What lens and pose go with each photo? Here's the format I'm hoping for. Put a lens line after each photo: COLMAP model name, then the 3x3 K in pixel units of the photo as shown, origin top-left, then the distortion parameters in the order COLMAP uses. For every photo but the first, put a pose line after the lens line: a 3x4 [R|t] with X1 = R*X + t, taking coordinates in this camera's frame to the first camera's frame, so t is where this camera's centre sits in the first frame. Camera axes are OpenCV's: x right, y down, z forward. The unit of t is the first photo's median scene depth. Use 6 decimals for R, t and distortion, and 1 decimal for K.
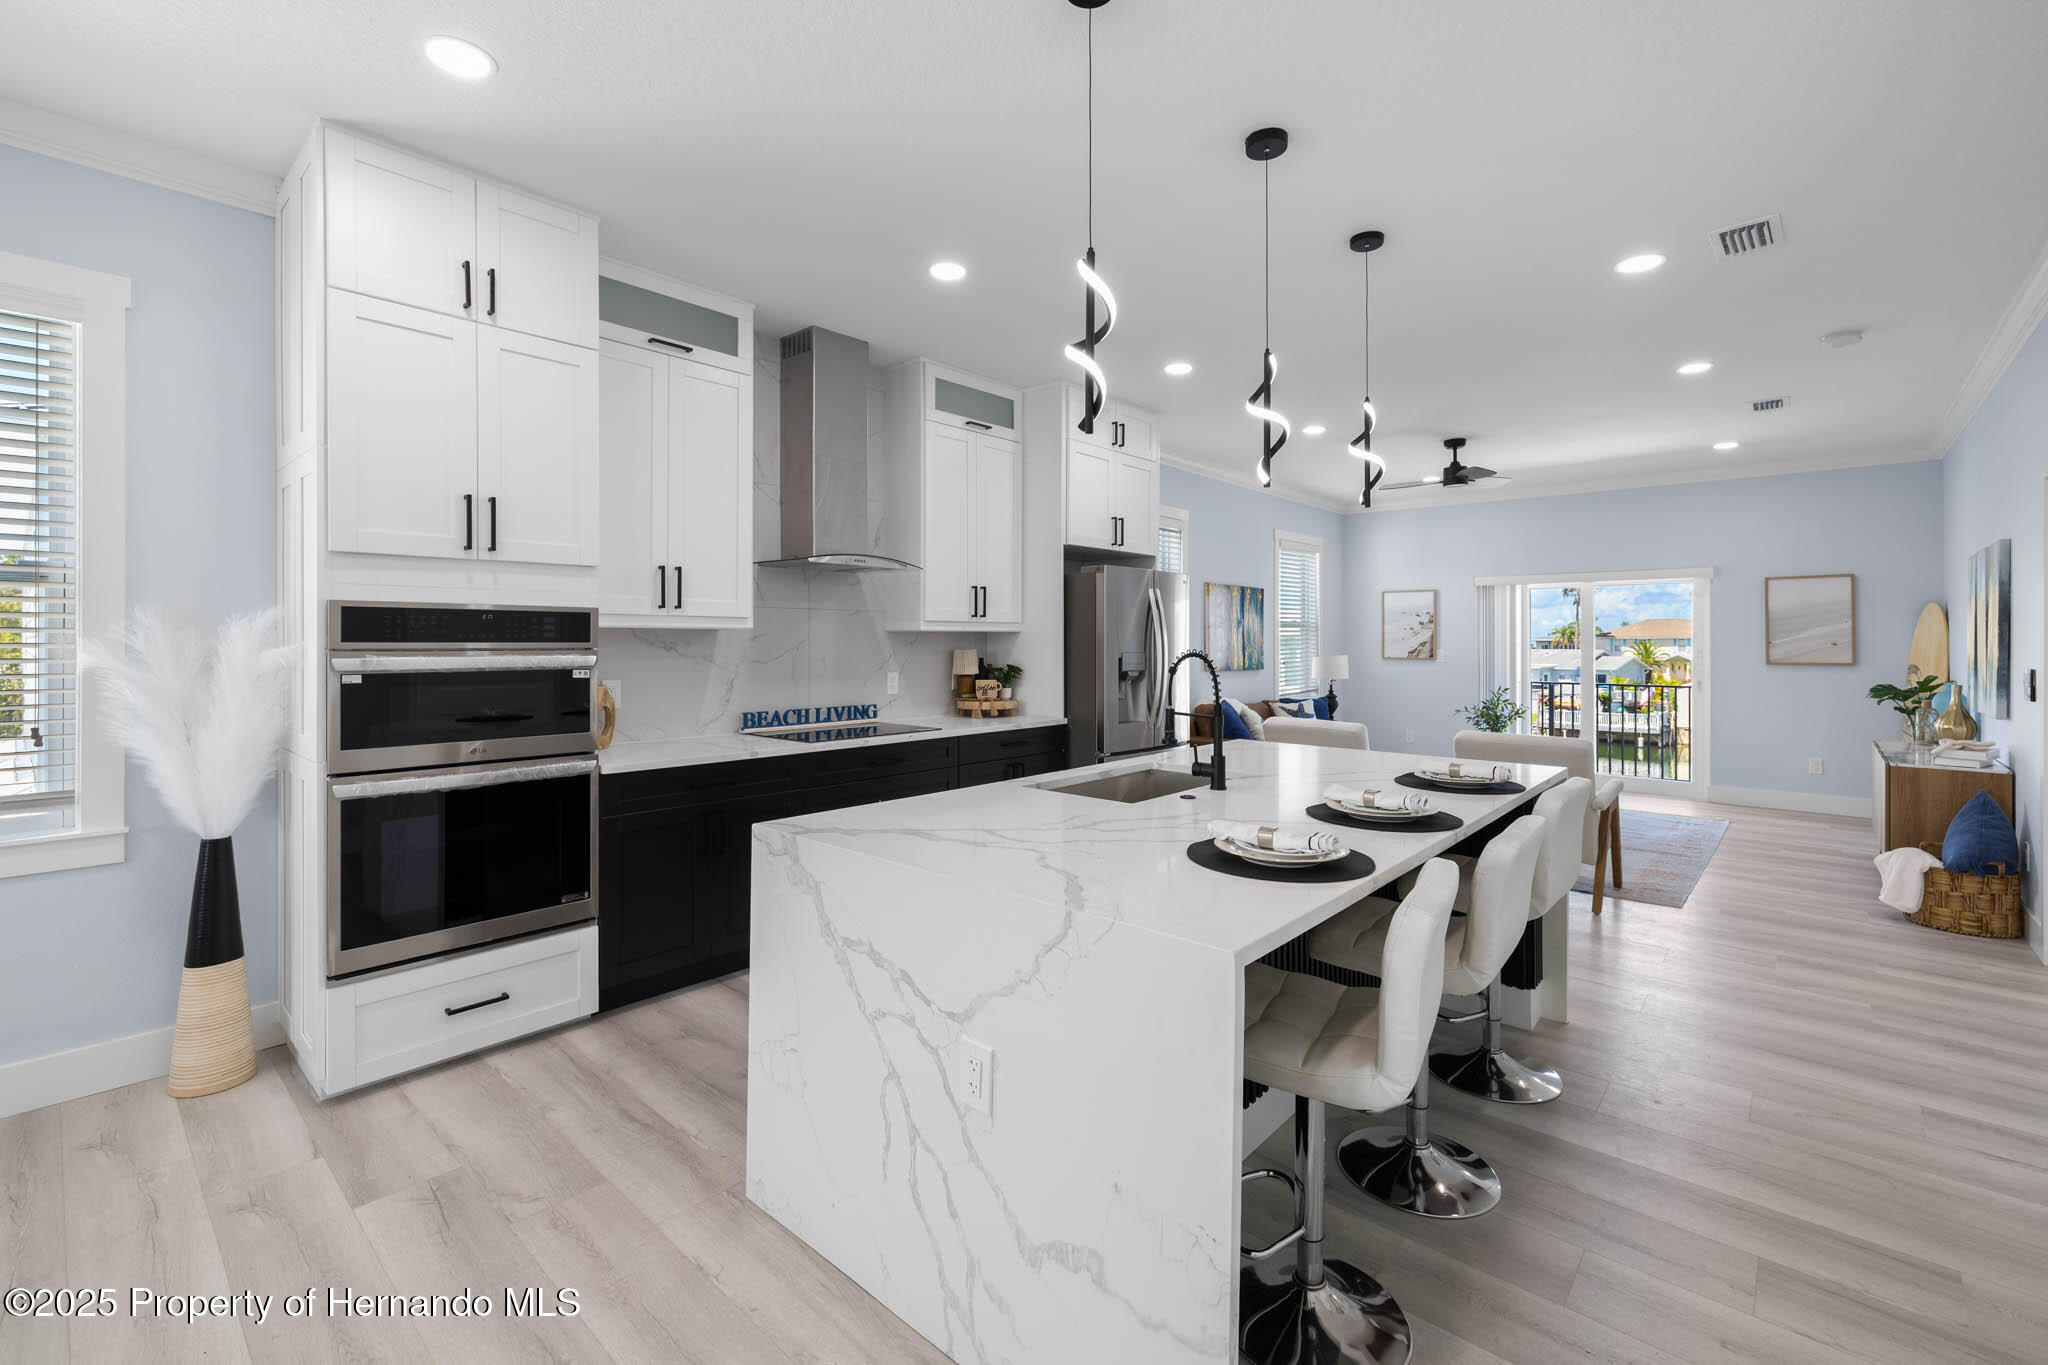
lens RADIAL K [[882.2, 0, 1025.0], [0, 882.2, 644.8], [0, 0, 1]] dist [0.000200, 0.000216]
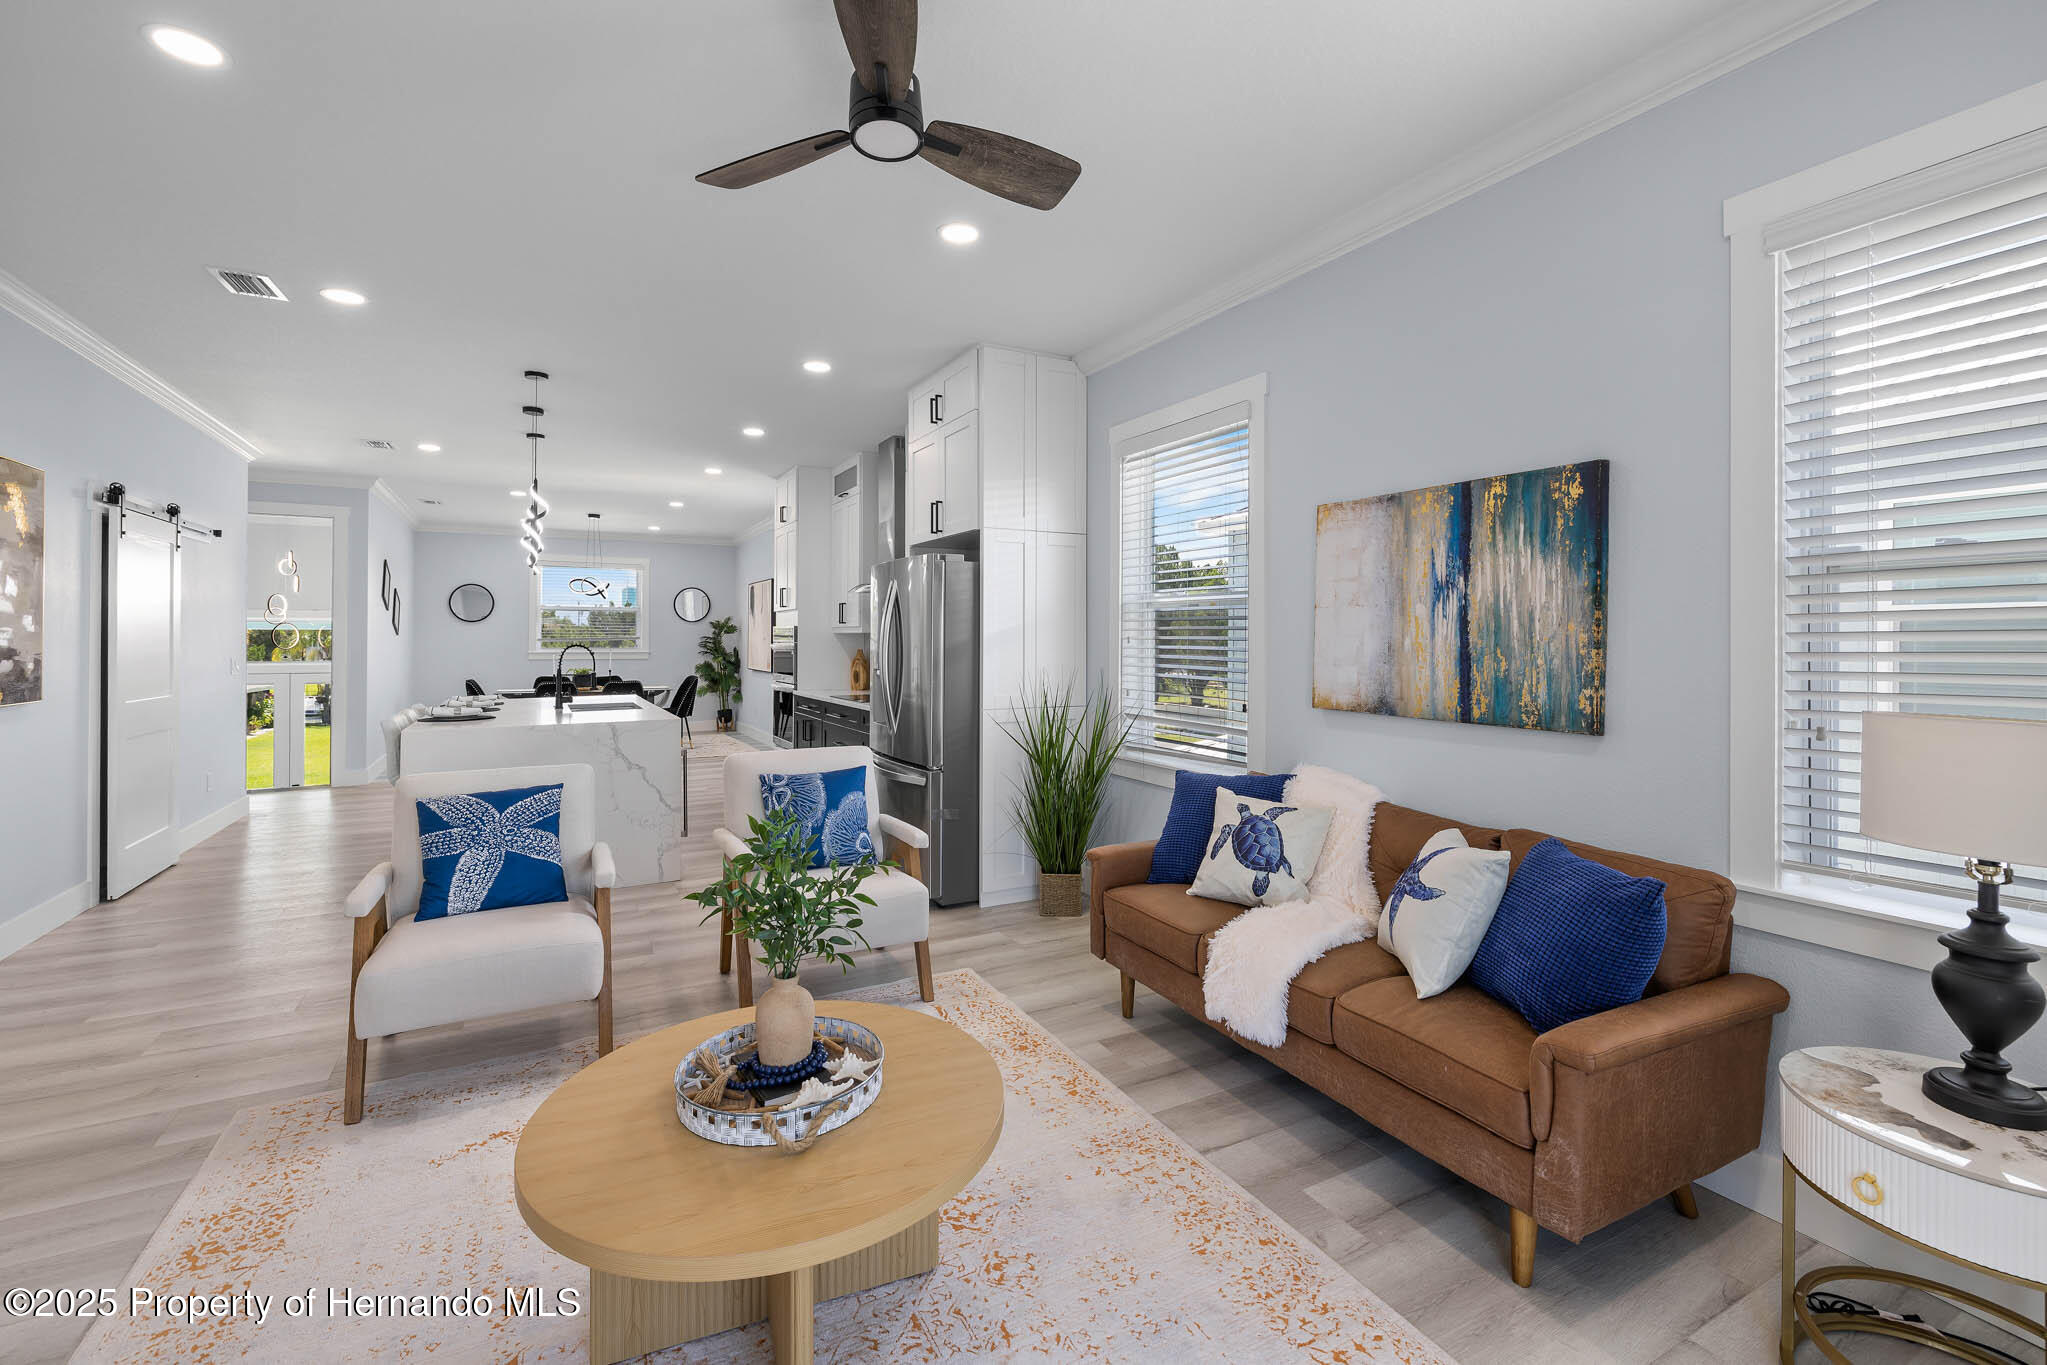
lens RADIAL K [[878.9, 0, 1026.1], [0, 878.9, 634.0], [0, 0, 1]] dist [0.000406, 0.000058]
pose [[-0.333759, -0.004436, -0.942648, 0.667864], [-0.001808, 0.999990, -0.004066, -0.004624], [0.942657, 0.000347, -0.333764, 1.007981]]
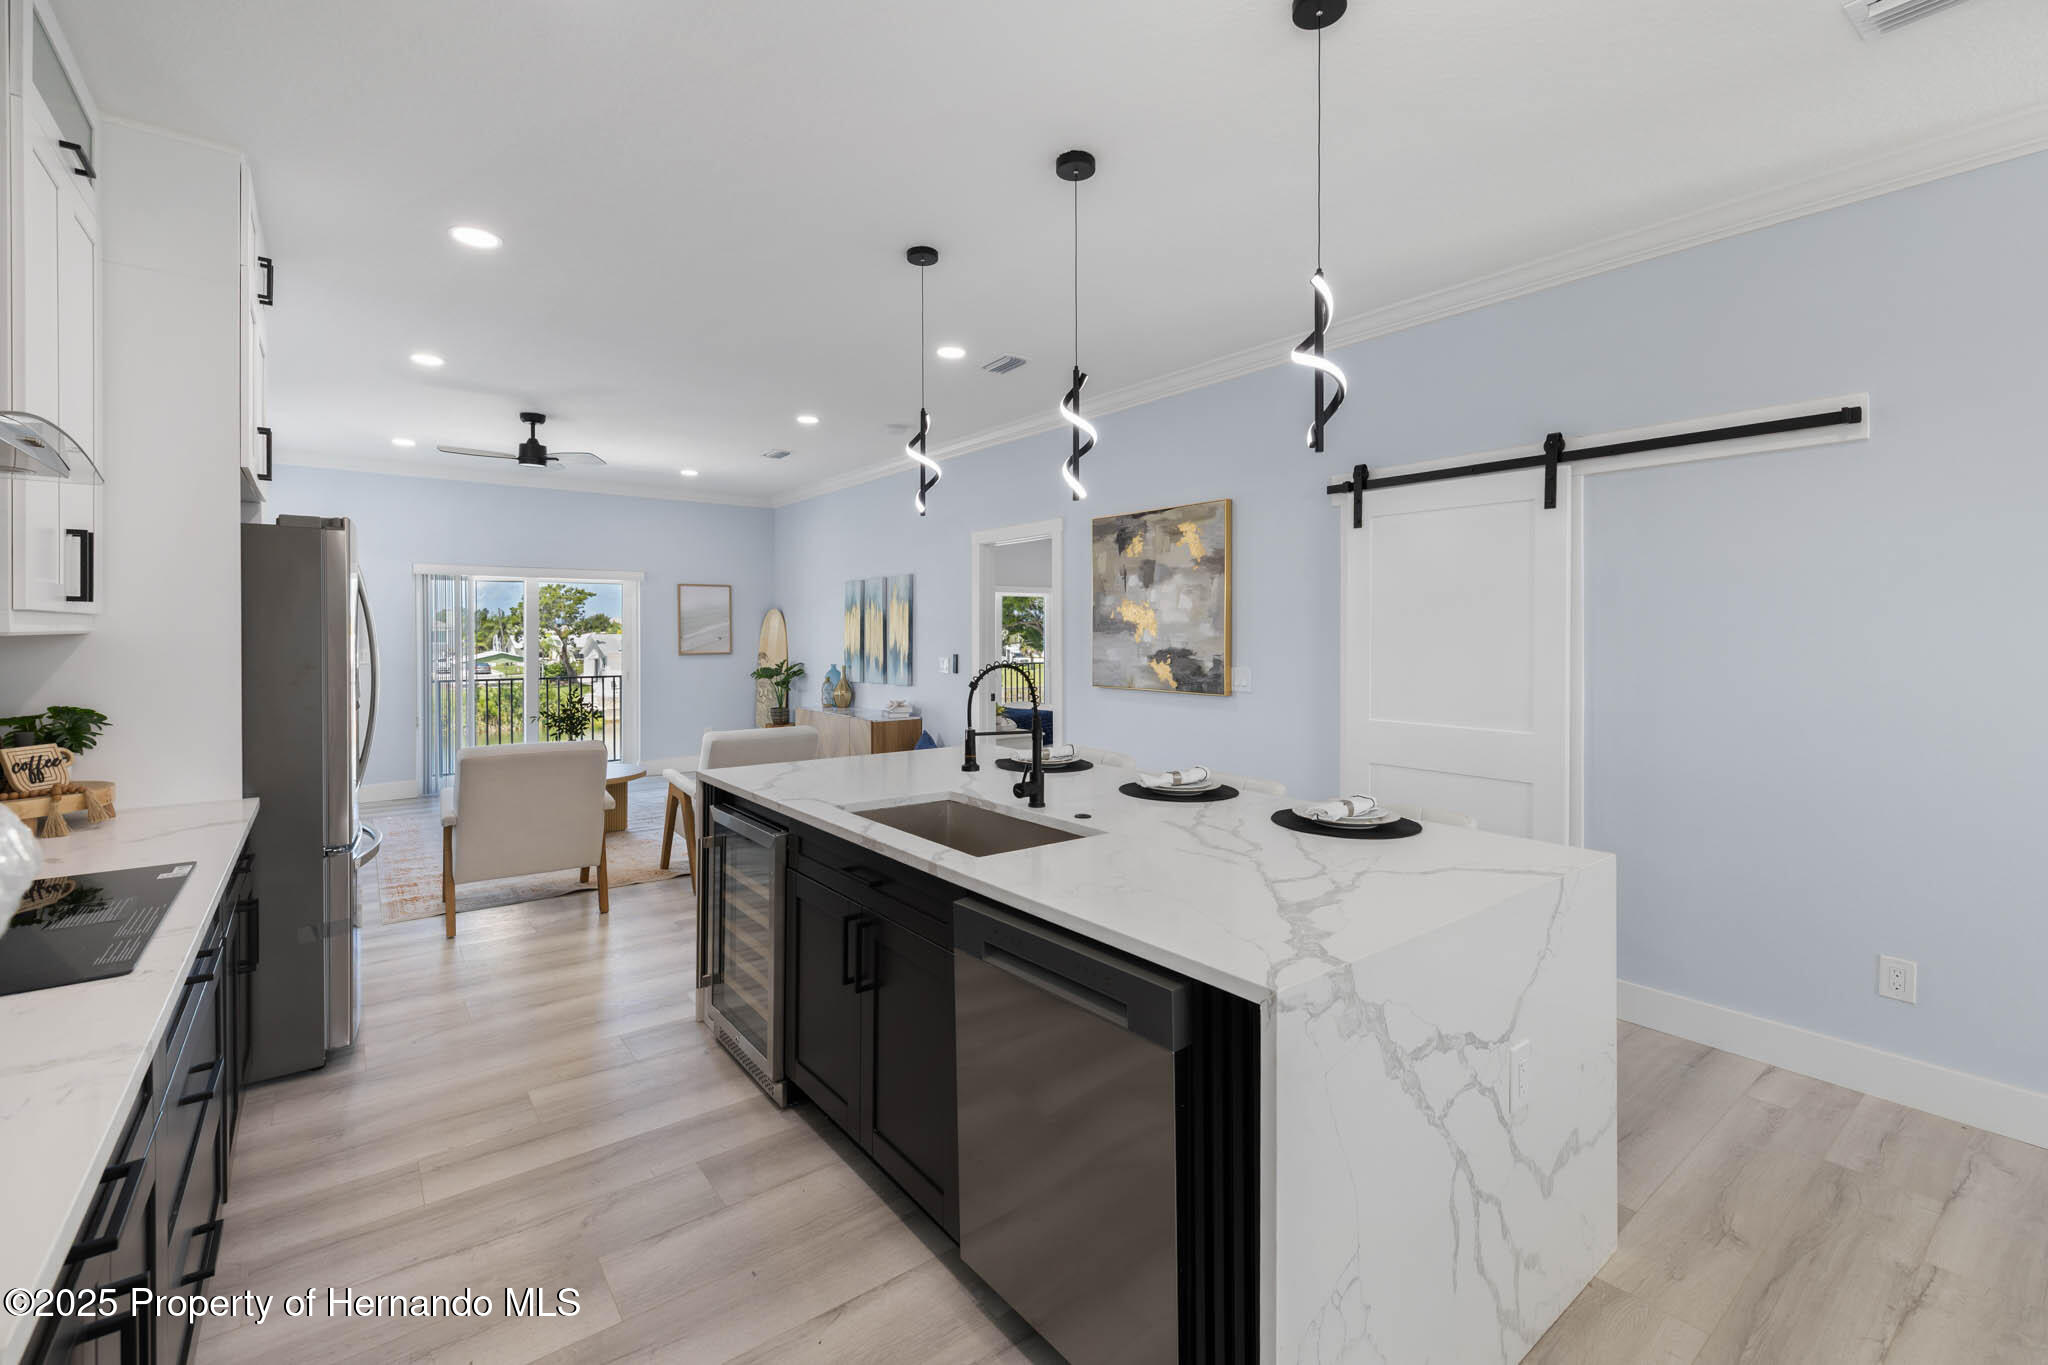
lens RADIAL K [[879.3, 0, 1026.6], [0, 879.3, 633.9], [0, 0, 1]] dist [0.000406, 0.000058]
pose [[0.177972, -0.005765, 0.984019, -0.261105], [0.005693, 0.999972, 0.004829, -0.009959], [-0.984019, 0.004743, 0.178000, 0.305843]]
